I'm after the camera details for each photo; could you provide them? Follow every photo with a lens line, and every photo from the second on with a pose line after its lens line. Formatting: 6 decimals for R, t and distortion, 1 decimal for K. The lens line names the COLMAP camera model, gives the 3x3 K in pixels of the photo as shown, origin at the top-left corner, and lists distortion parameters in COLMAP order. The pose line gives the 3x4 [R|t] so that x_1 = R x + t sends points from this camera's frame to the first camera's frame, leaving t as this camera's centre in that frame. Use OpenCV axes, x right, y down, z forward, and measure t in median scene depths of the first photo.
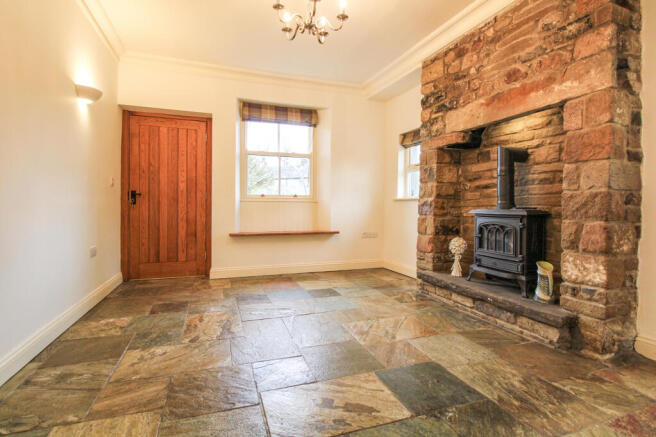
lens RADIAL K [[326.5, 0, 328.0], [0, 326.5, 207.7], [0, 0, 1]] dist [-0.003095, -0.004109]
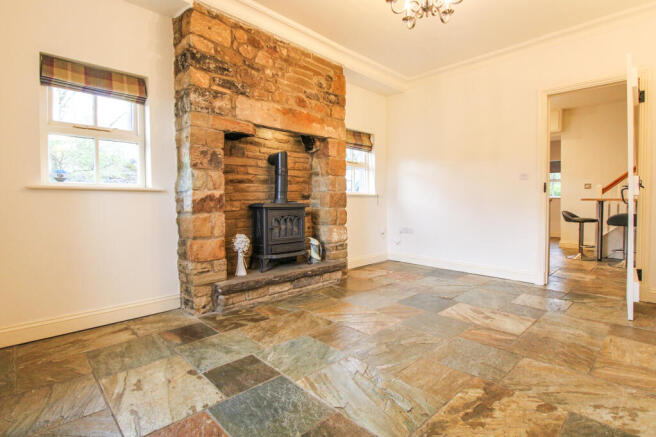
lens RADIAL K [[326.5, 0, 333.4], [0, 326.5, 207.2], [0, 0, 1]] dist [-0.003095, -0.004109]
pose [[-0.417906, -0.031370, 0.907949, -0.627264], [-0.000931, 0.999418, 0.034102, -0.020276], [-0.908490, 0.013406, -0.417692, 1.278550]]
